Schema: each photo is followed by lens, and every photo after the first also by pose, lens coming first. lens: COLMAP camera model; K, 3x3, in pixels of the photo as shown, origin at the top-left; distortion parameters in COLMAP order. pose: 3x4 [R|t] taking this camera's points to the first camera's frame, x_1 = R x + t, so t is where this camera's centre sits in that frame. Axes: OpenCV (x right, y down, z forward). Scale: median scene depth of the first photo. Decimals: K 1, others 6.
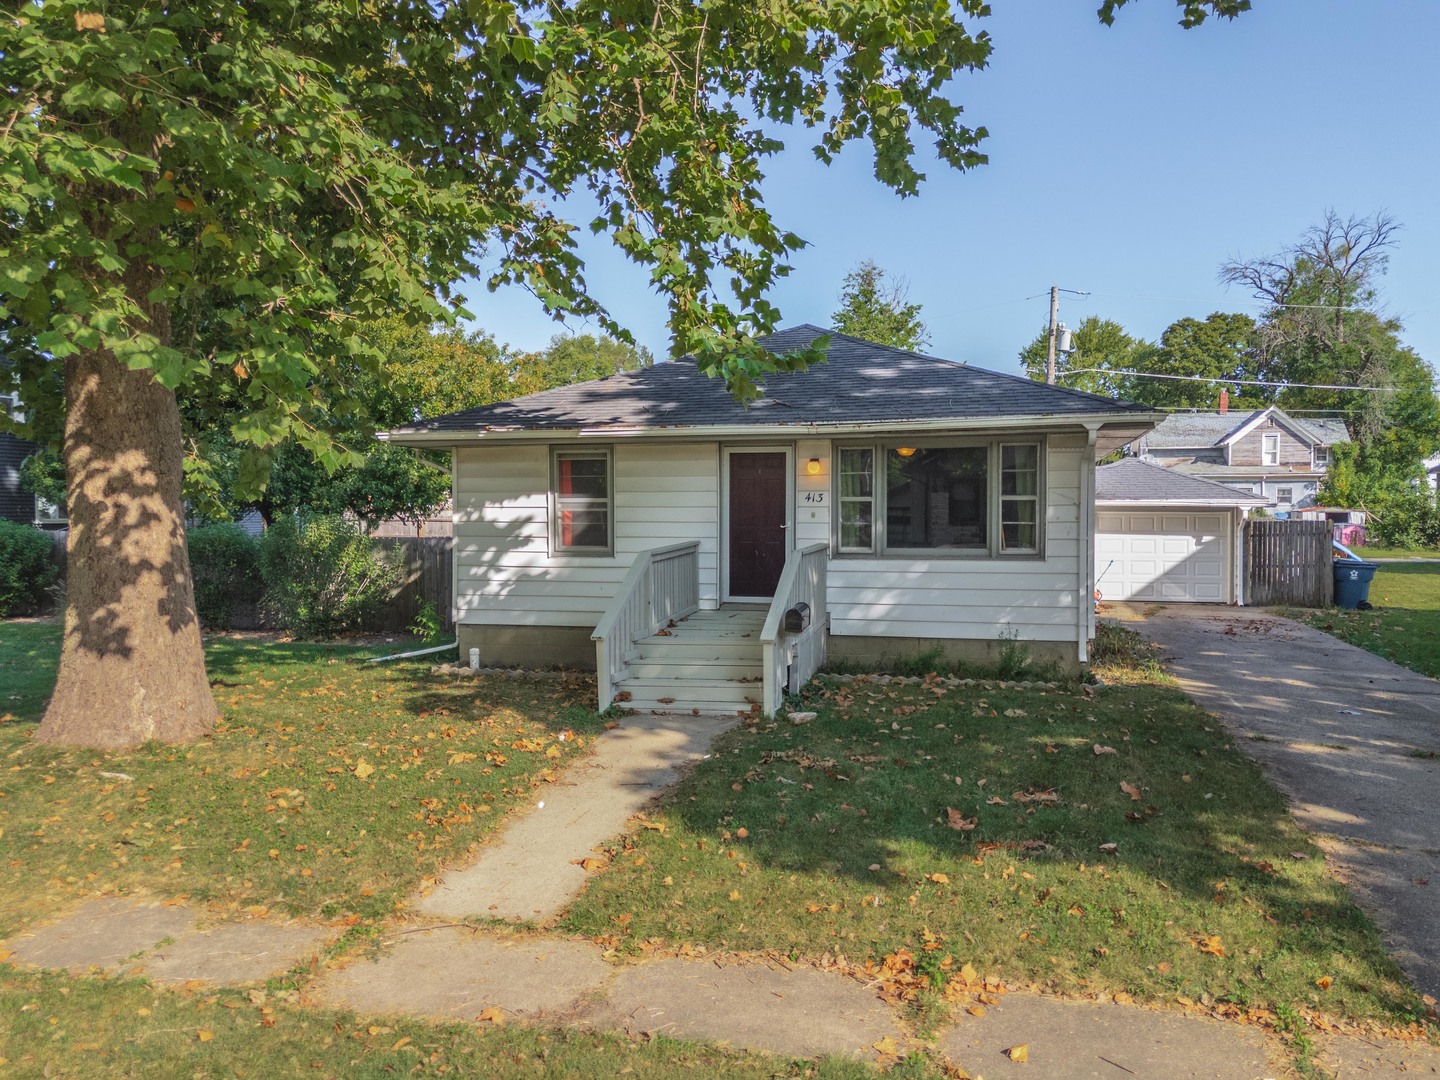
lens RADIAL K [[1064.7, 0, 729.5], [0, 1064.7, 542.6], [0, 0, 1]] dist [0.069488, -0.054901]
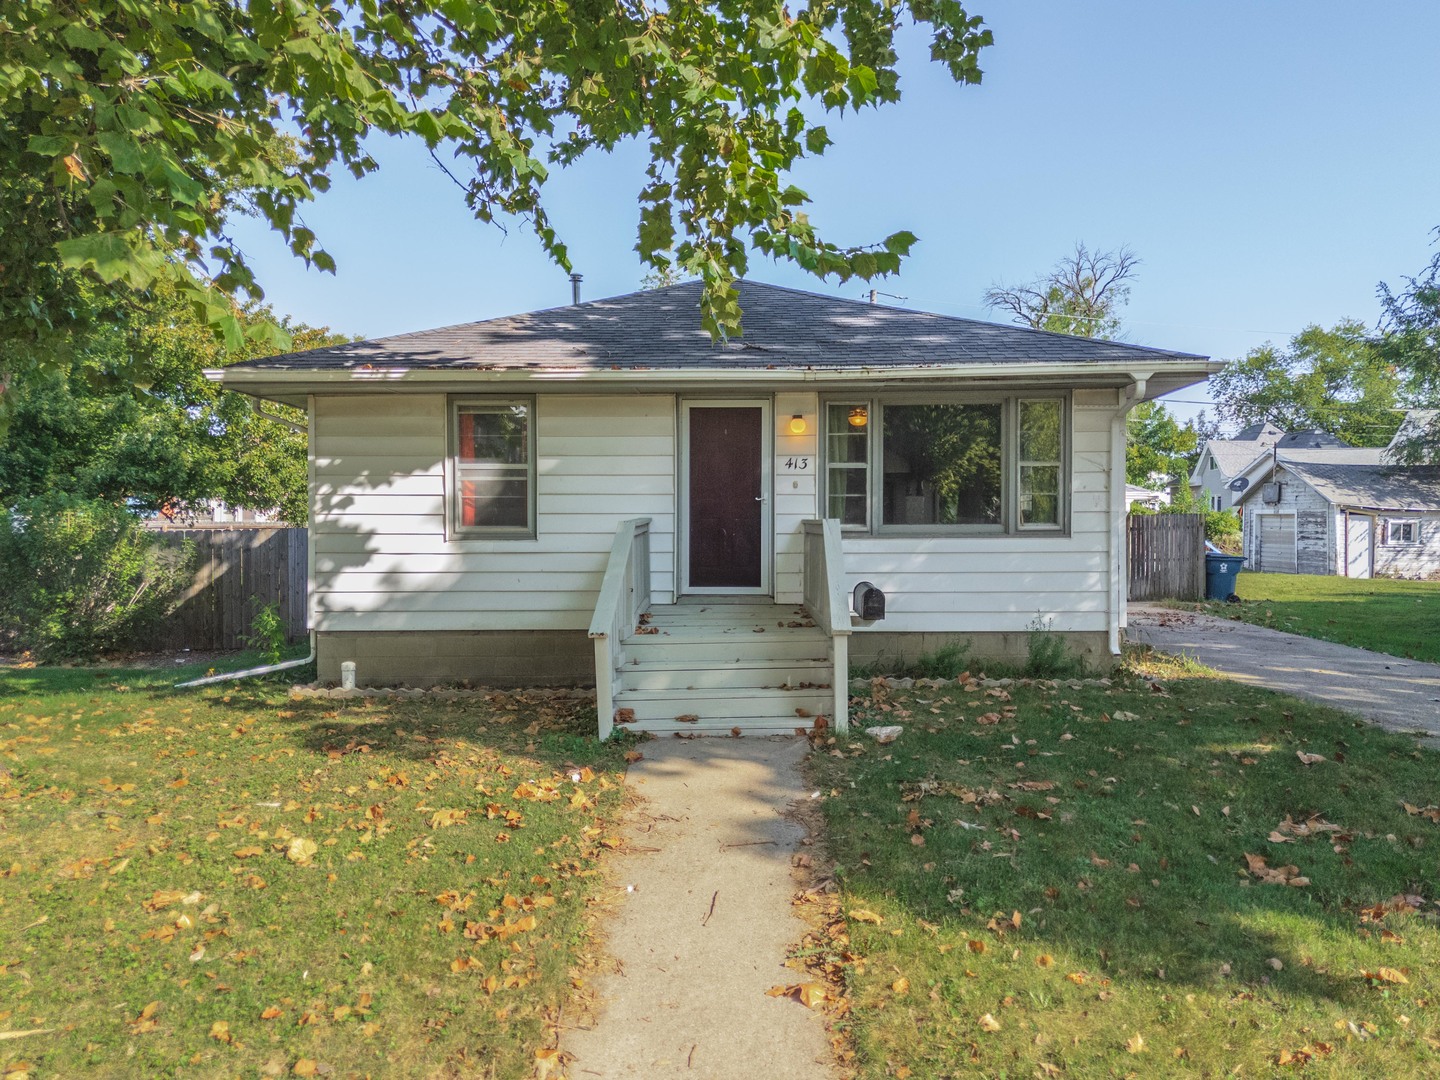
lens RADIAL K [[1064.7, 0, 729.5], [0, 1064.7, 542.6], [0, 0, 1]] dist [0.069488, -0.054901]
pose [[0.974254, -0.004312, 0.225410, -0.159831], [0.008165, 0.999836, -0.016164, 0.032212], [-0.225304, 0.017589, 0.974130, 0.226673]]
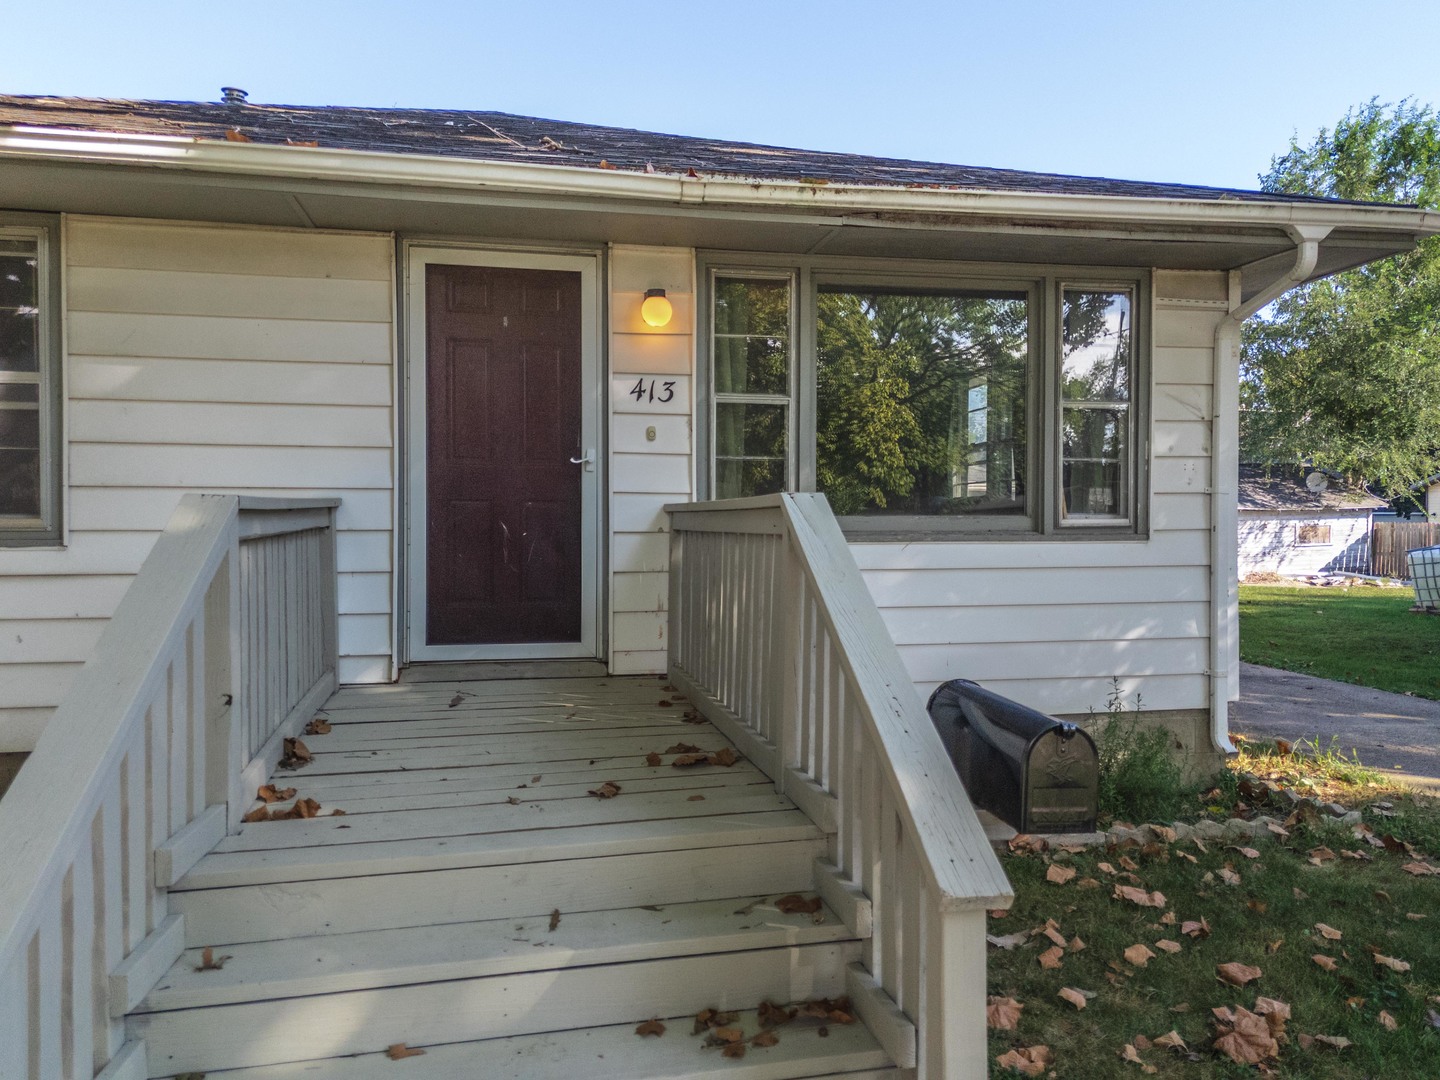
lens RADIAL K [[1064.7, 0, 729.5], [0, 1064.7, 542.6], [0, 0, 1]] dist [0.069488, -0.054901]
pose [[0.903205, -0.004852, 0.429182, -0.070057], [0.011981, 0.999831, -0.013911, 0.022072], [-0.429042, 0.017707, 0.903111, 0.646479]]
